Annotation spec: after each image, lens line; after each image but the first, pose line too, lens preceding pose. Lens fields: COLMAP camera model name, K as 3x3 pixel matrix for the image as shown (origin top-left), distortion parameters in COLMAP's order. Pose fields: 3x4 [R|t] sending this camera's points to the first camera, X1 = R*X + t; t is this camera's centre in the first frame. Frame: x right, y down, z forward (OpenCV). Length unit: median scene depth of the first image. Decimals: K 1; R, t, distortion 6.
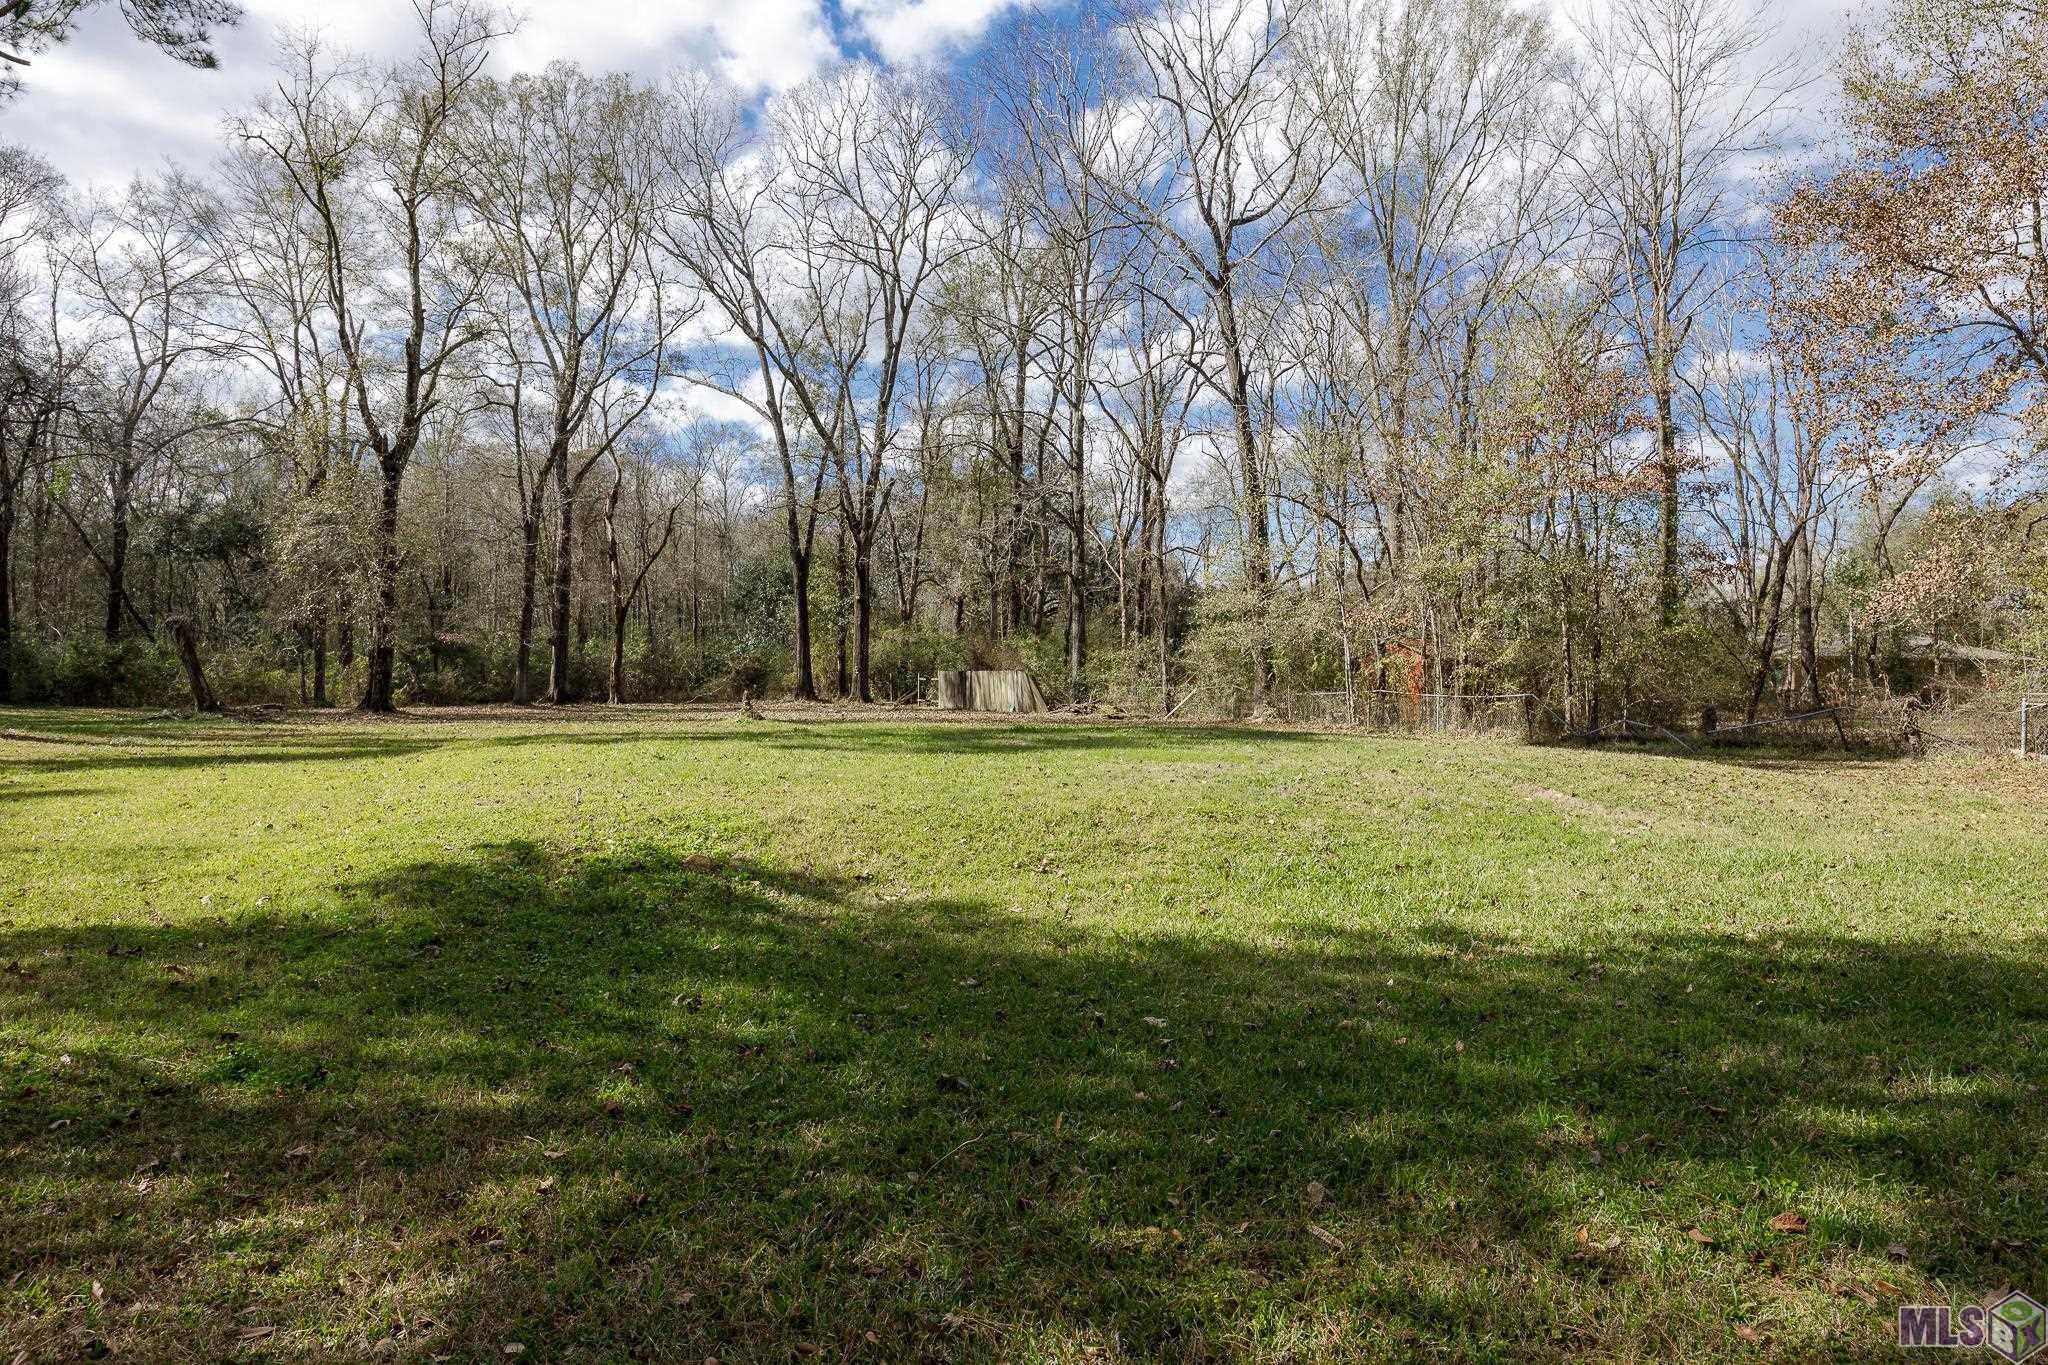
lens RADIAL K [[1298.3, 0, 1024.0], [0, 1298.3, 682.5], [0, 0, 1]] dist [-0.013756, 0.001997]
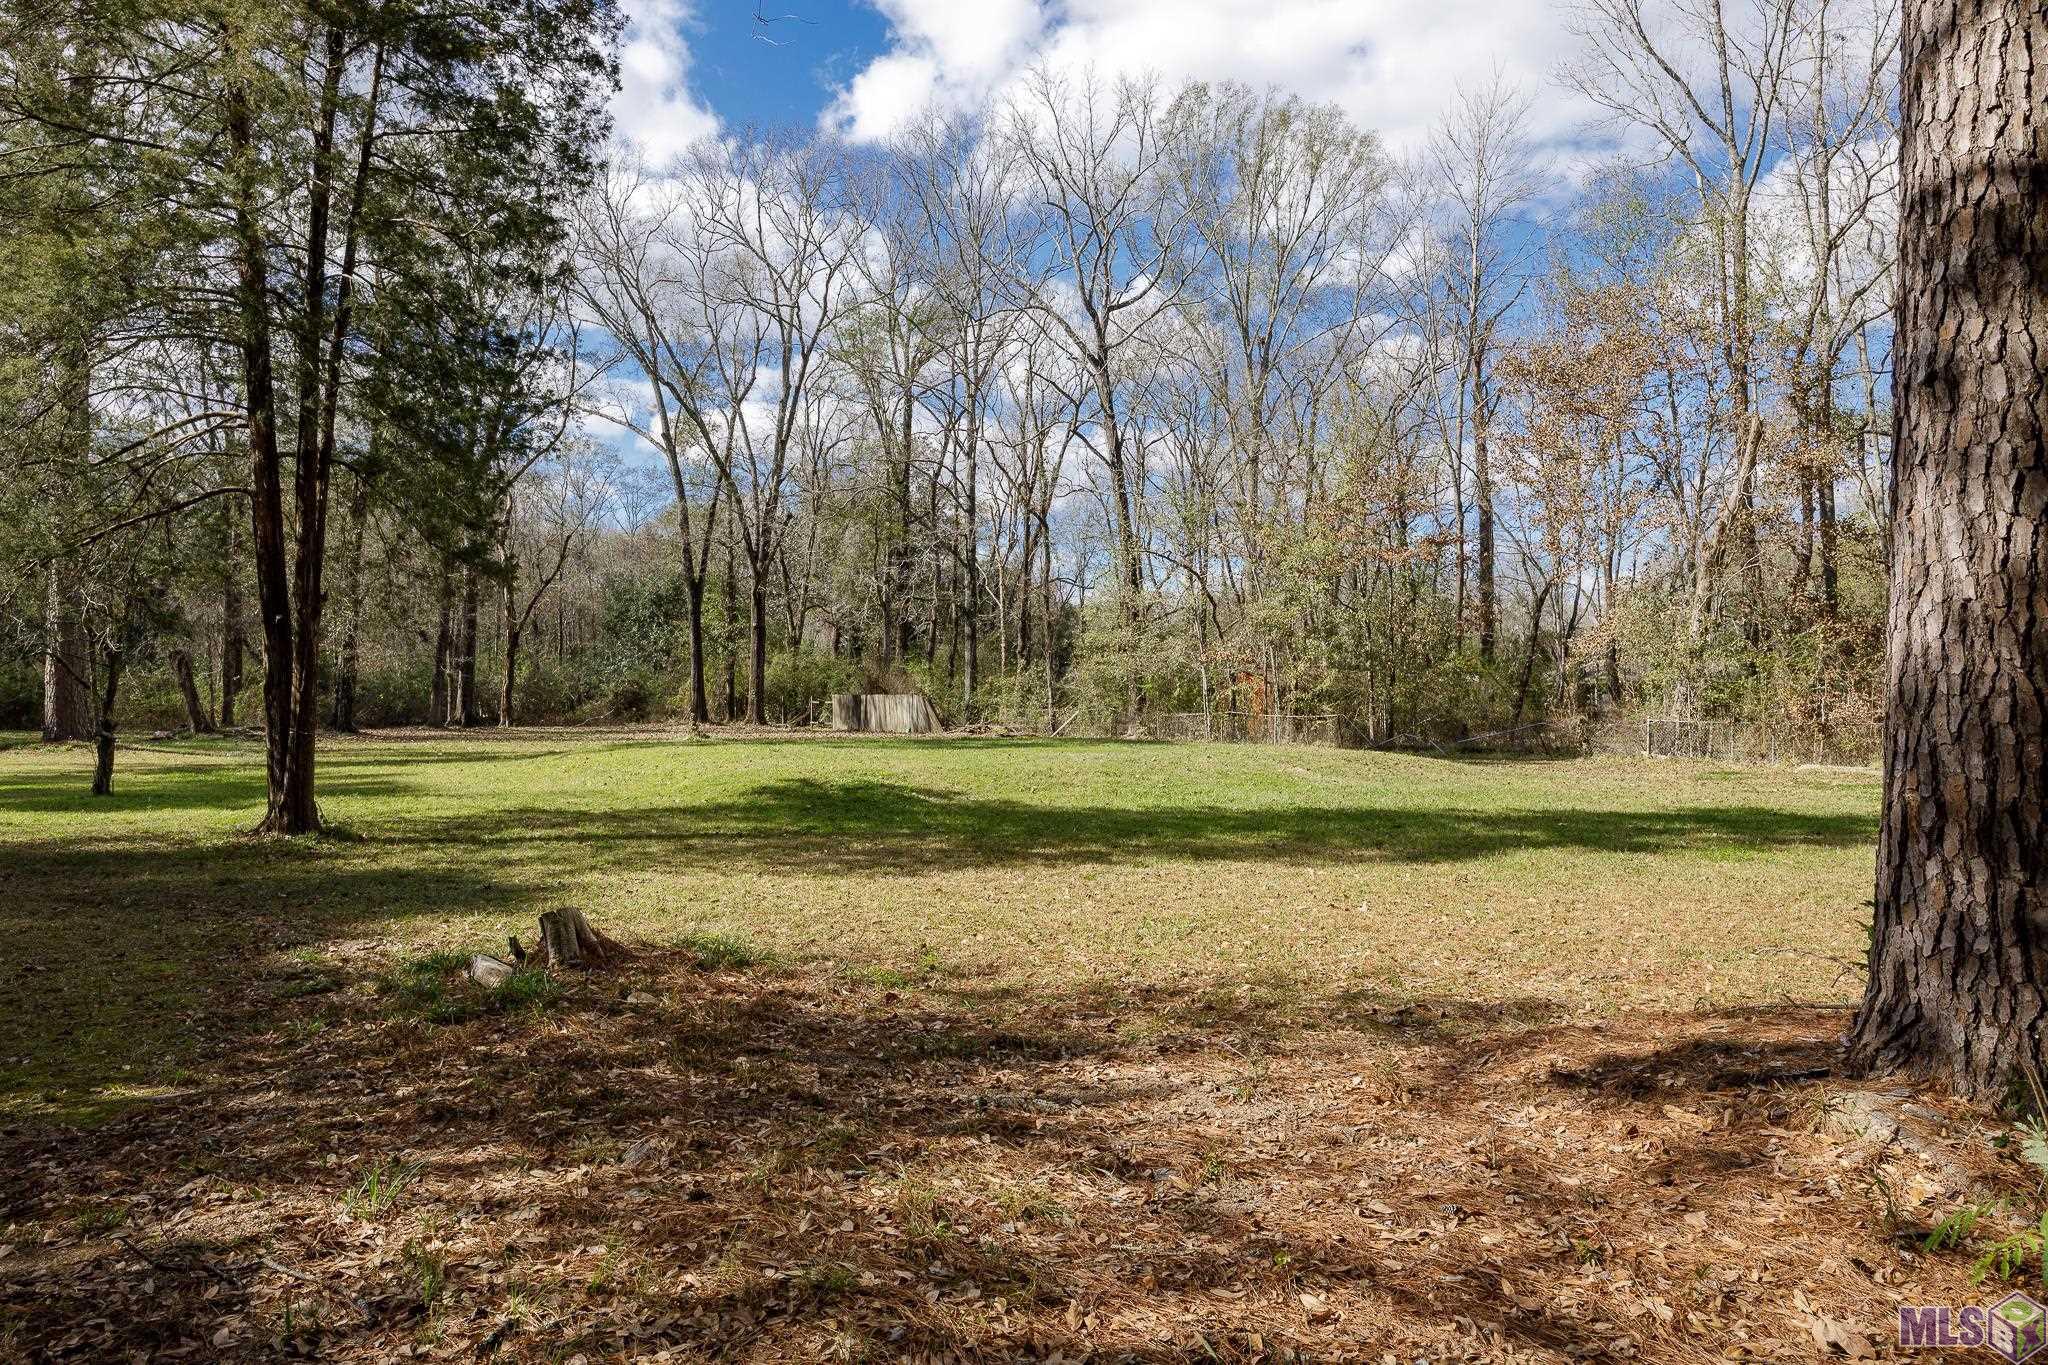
lens RADIAL K [[1416.4, 0, 1024.0], [0, 1416.4, 682.5], [0, 0, 1]] dist [0.003493, 0.000184]
pose [[0.994804, 0.000847, 0.101808, -0.030805], [0.000806, 0.999869, -0.016190, 0.000062], [-0.101808, 0.016188, 0.994672, -0.172976]]
